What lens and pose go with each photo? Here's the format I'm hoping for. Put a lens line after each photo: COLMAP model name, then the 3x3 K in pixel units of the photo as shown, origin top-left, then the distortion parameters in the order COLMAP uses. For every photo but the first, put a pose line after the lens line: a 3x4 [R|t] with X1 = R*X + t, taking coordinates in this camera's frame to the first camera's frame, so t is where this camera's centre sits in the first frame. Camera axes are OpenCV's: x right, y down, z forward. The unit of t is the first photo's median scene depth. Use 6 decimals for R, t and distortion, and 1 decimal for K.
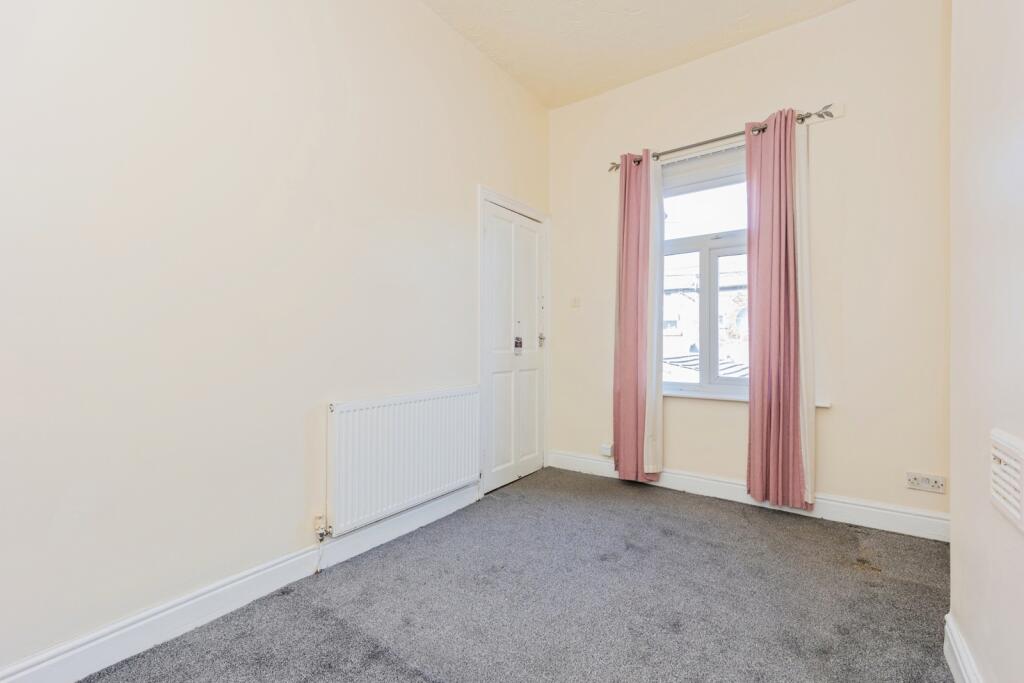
lens RADIAL K [[440.6, 0, 519.4], [0, 440.6, 341.8], [0, 0, 1]] dist [-0.000686, 0.000049]
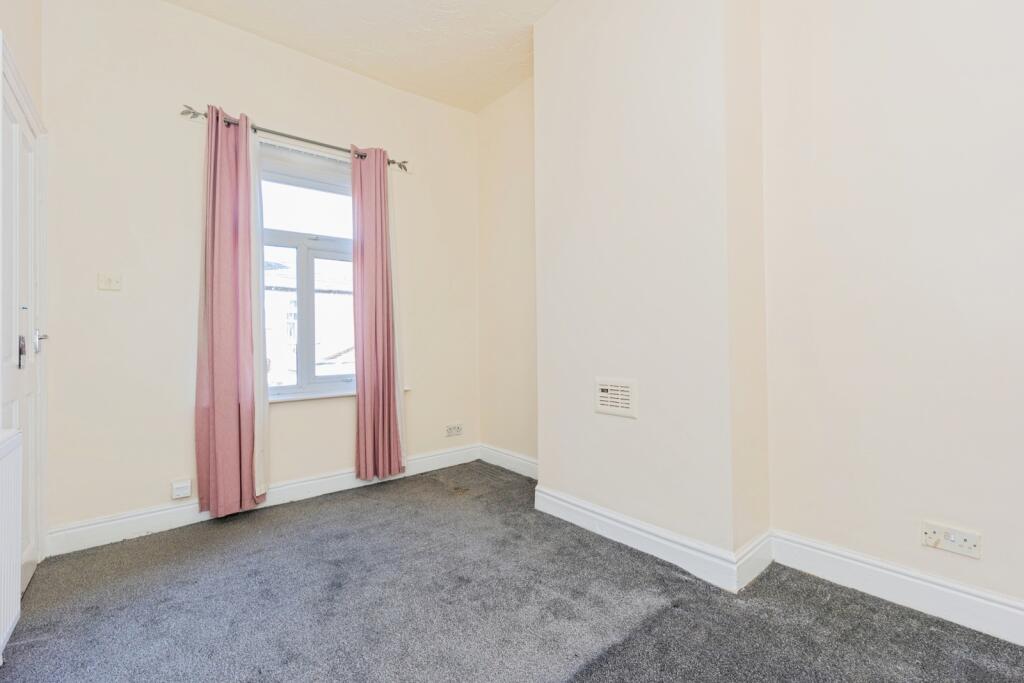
lens RADIAL K [[436.6, 0, 510.4], [0, 436.6, 338.6], [0, 0, 1]] dist [0.000534, 0.000122]
pose [[0.263347, -0.000118, 0.964701, -0.435849], [0.013613, 0.999901, -0.003594, 0.002899], [-0.964605, 0.014079, 0.263323, 0.327609]]
